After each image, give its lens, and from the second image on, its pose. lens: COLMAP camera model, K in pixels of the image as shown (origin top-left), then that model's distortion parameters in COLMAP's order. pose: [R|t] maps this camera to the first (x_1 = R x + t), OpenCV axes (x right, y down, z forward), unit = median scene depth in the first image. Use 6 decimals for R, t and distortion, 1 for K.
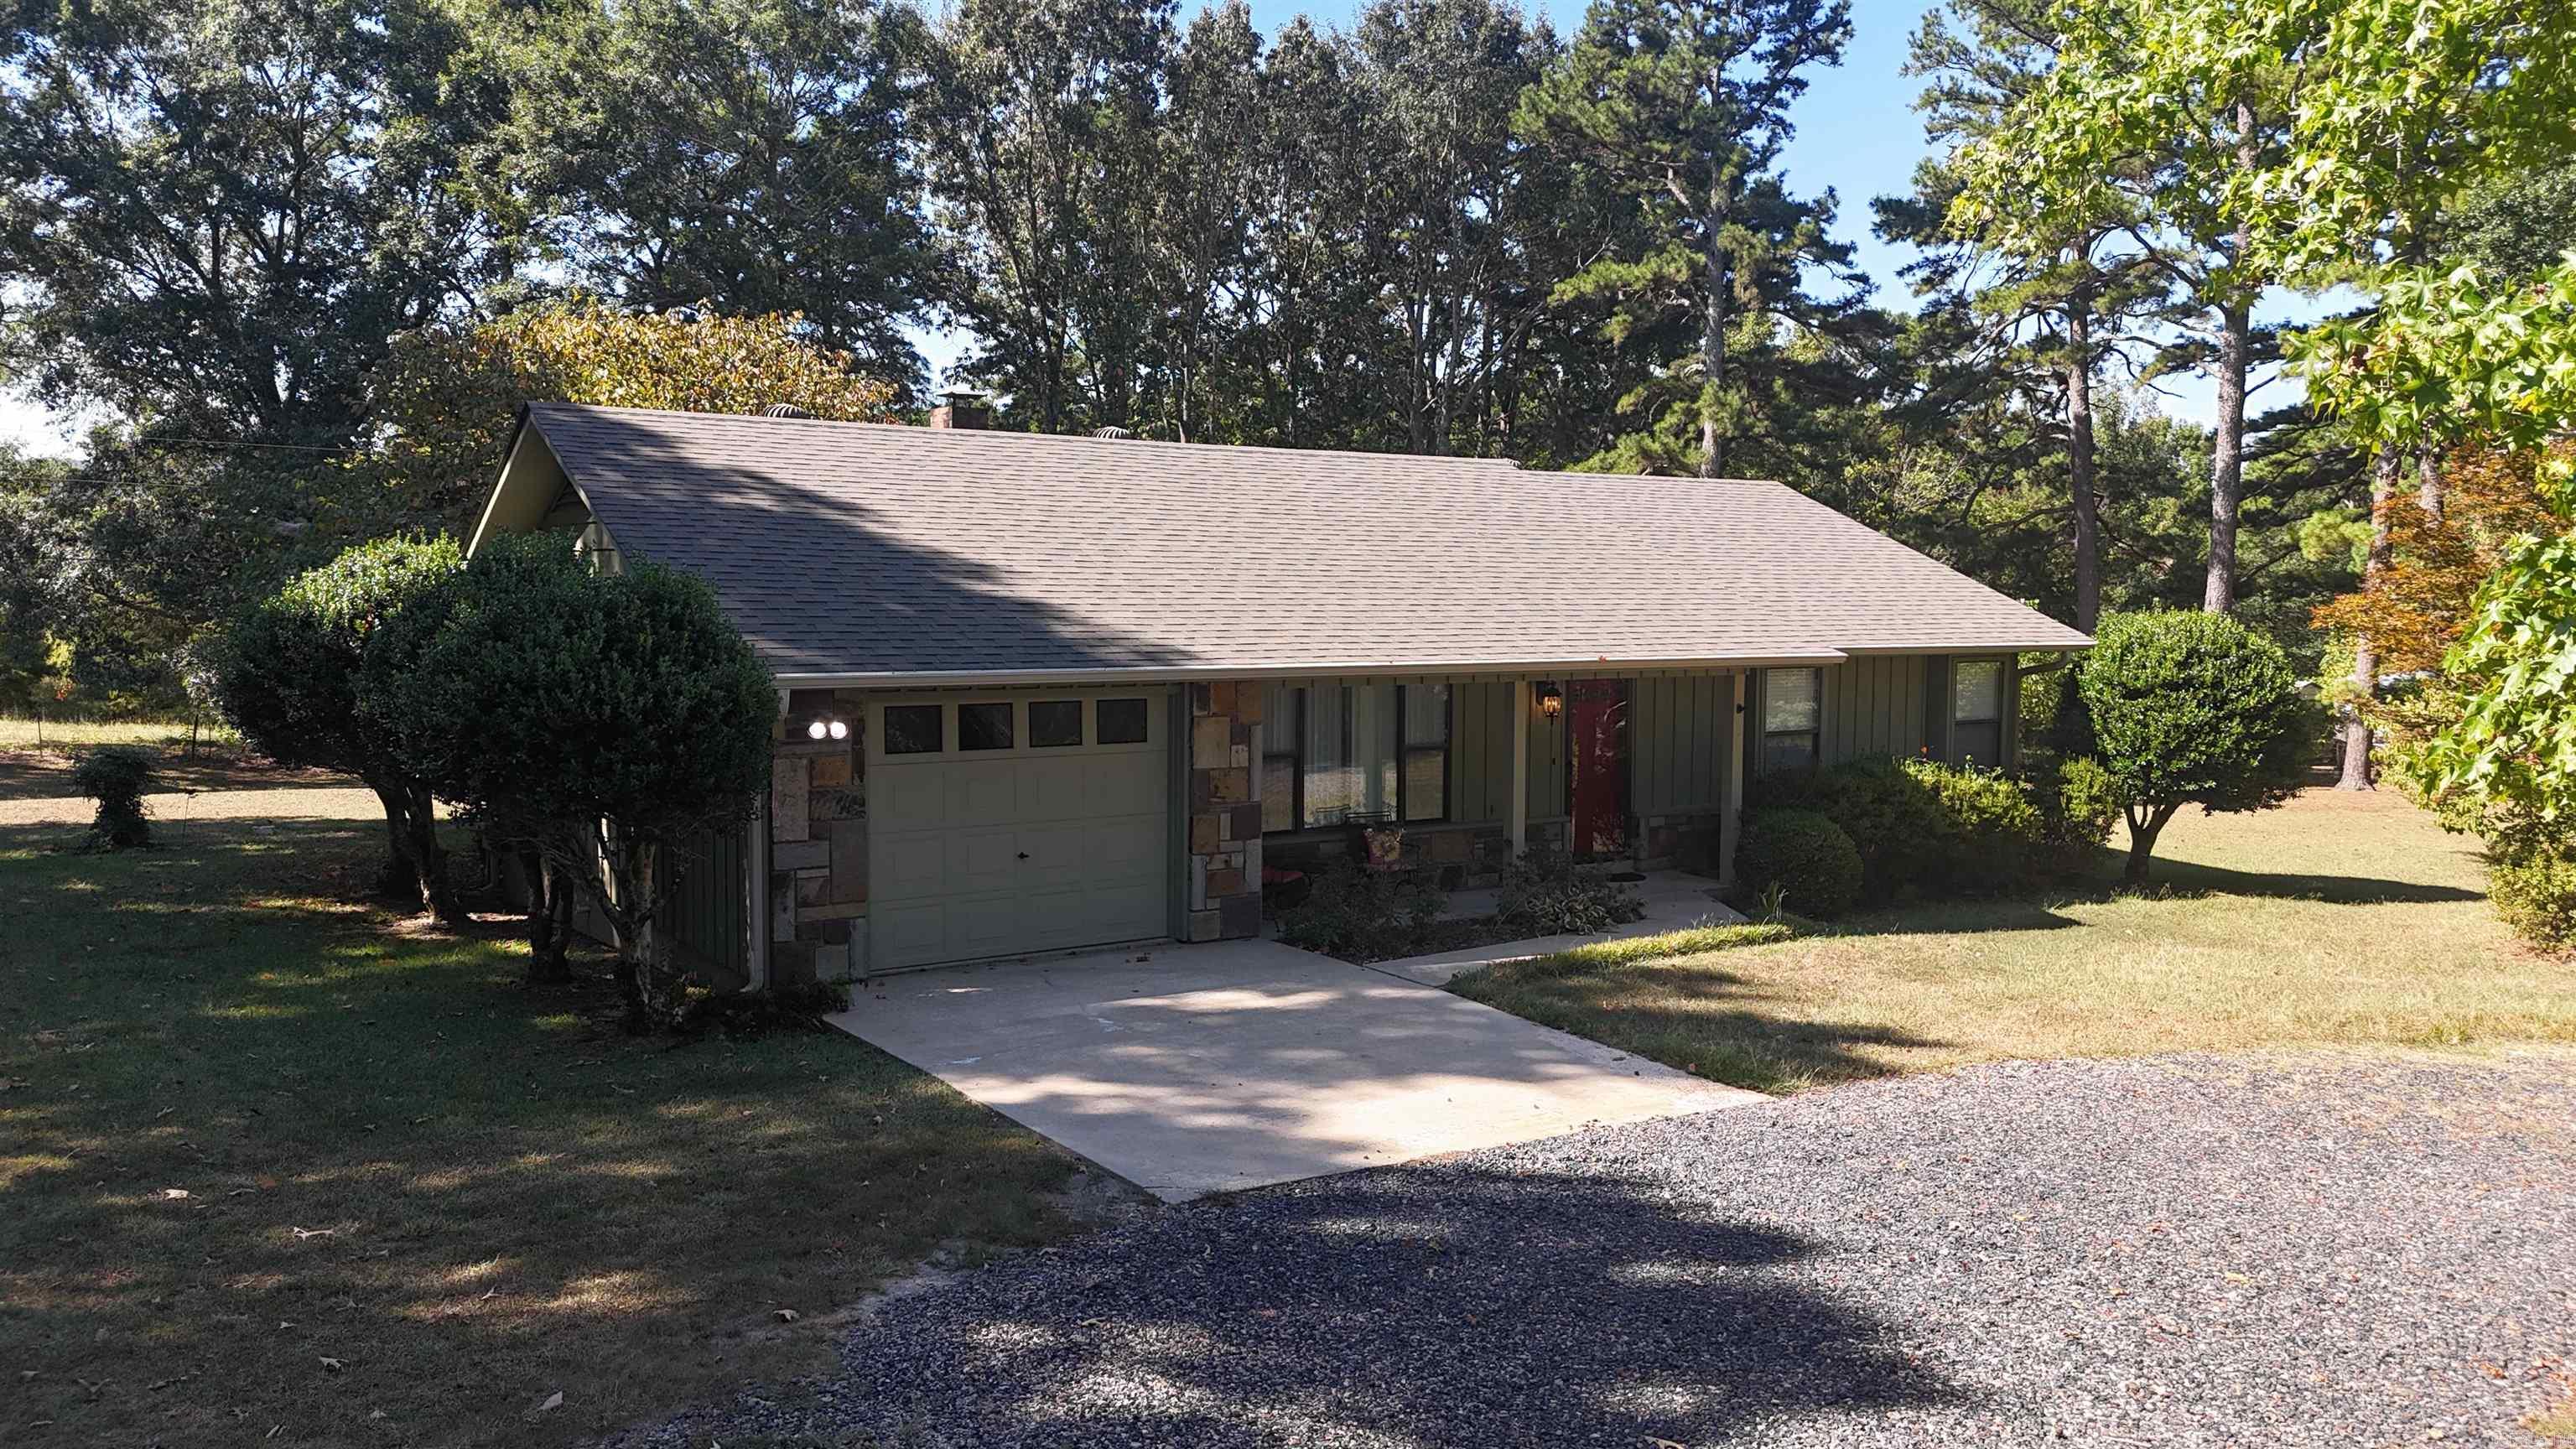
lens RADIAL K [[1886.8, 0, 1293.0], [0, 1886.8, 713.5], [0, 0, 1]] dist [0.068360, -0.061540]
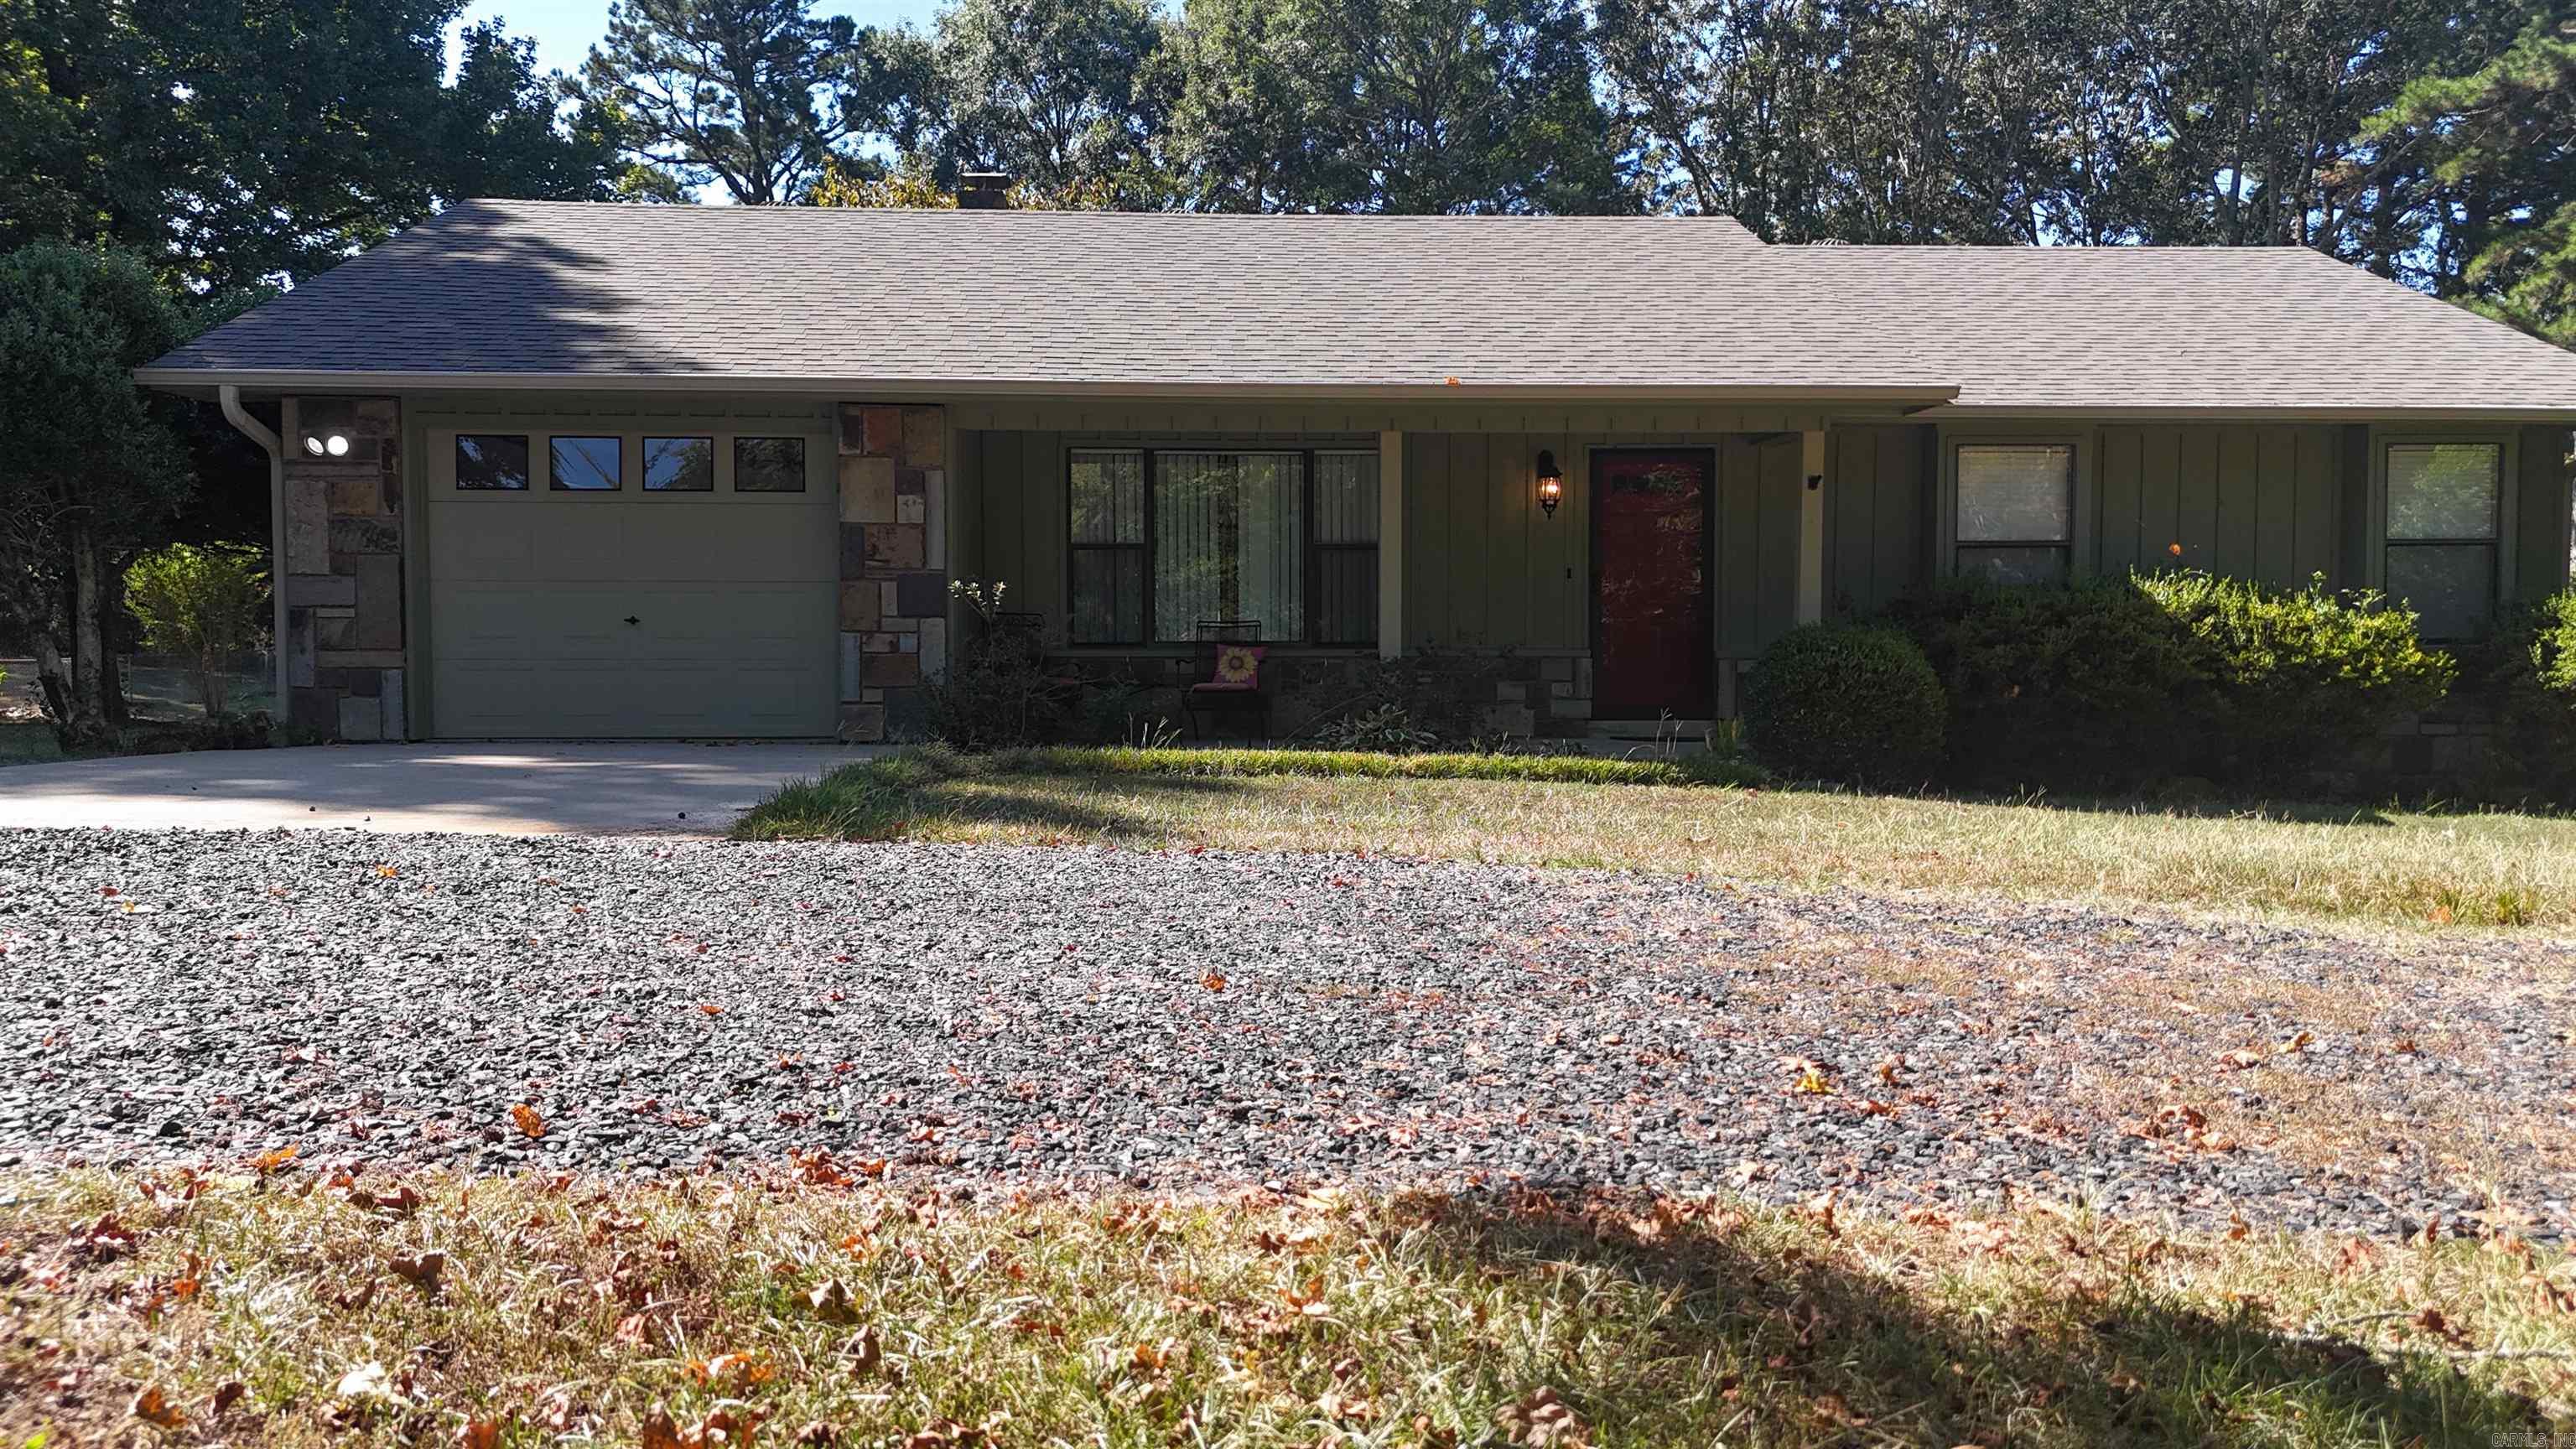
lens RADIAL K [[1886.8, 0, 1286.3], [0, 1886.8, 726.7], [0, 0, 1]] dist [0.068360, -0.061540]
pose [[0.853718, 0.018267, -0.520415, 0.366580], [-0.031034, 0.999393, -0.015829, 0.085453], [0.519810, 0.029664, 0.853767, 0.291804]]
